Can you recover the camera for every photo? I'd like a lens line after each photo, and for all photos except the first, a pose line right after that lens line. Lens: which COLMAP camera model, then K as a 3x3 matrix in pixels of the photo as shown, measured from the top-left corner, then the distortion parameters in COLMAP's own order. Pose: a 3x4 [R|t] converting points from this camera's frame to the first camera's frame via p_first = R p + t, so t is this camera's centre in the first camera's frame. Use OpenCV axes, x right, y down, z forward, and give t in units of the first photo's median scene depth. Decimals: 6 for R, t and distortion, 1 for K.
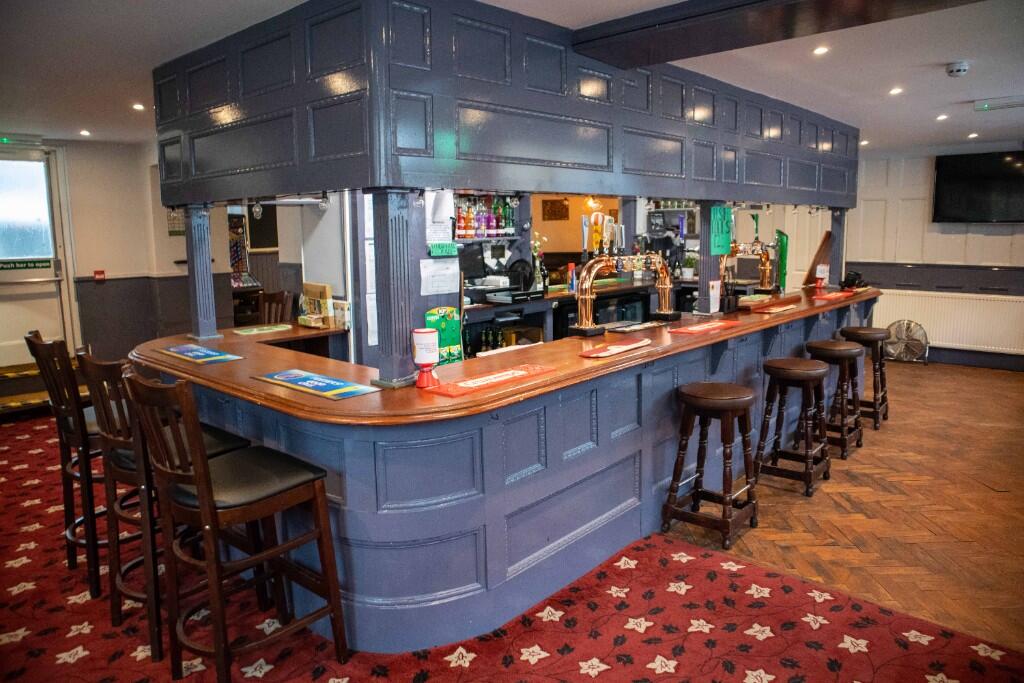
lens RADIAL K [[718.4, 0, 512.0], [0, 718.4, 341.5], [0, 0, 1]] dist [-0.086876, 0.002806]
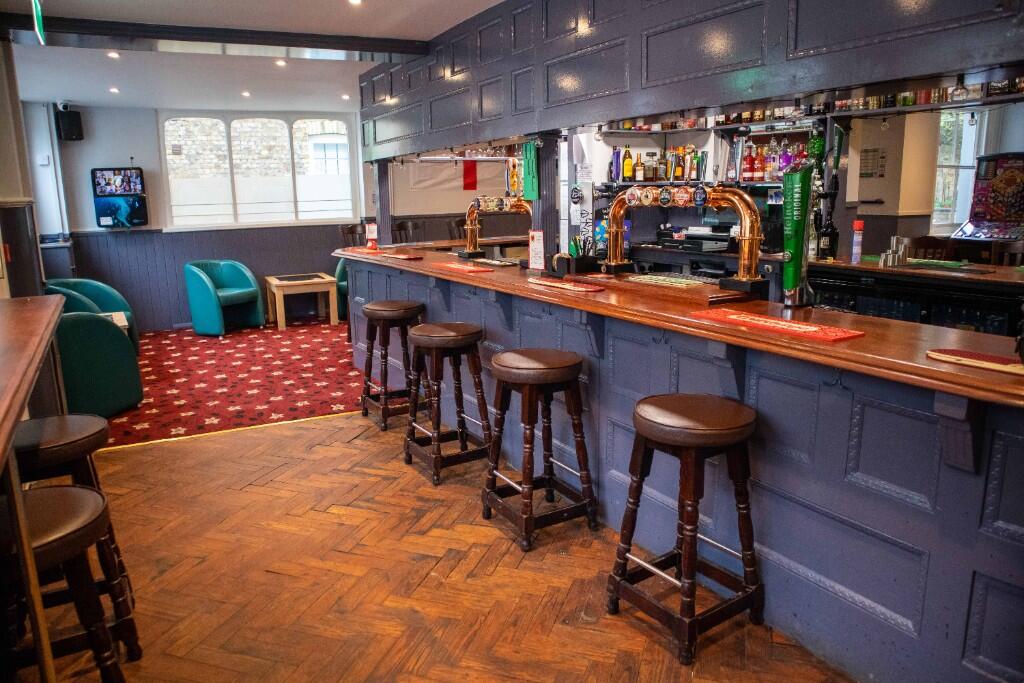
lens RADIAL K [[718.4, 0, 512.0], [0, 718.4, 341.5], [0, 0, 1]] dist [-0.086876, 0.002806]
pose [[-0.339253, 0.226626, -0.912988, 1.769097], [-0.076840, 0.960627, 0.267004, -0.296777], [0.937552, 0.160736, -0.308482, 2.041173]]
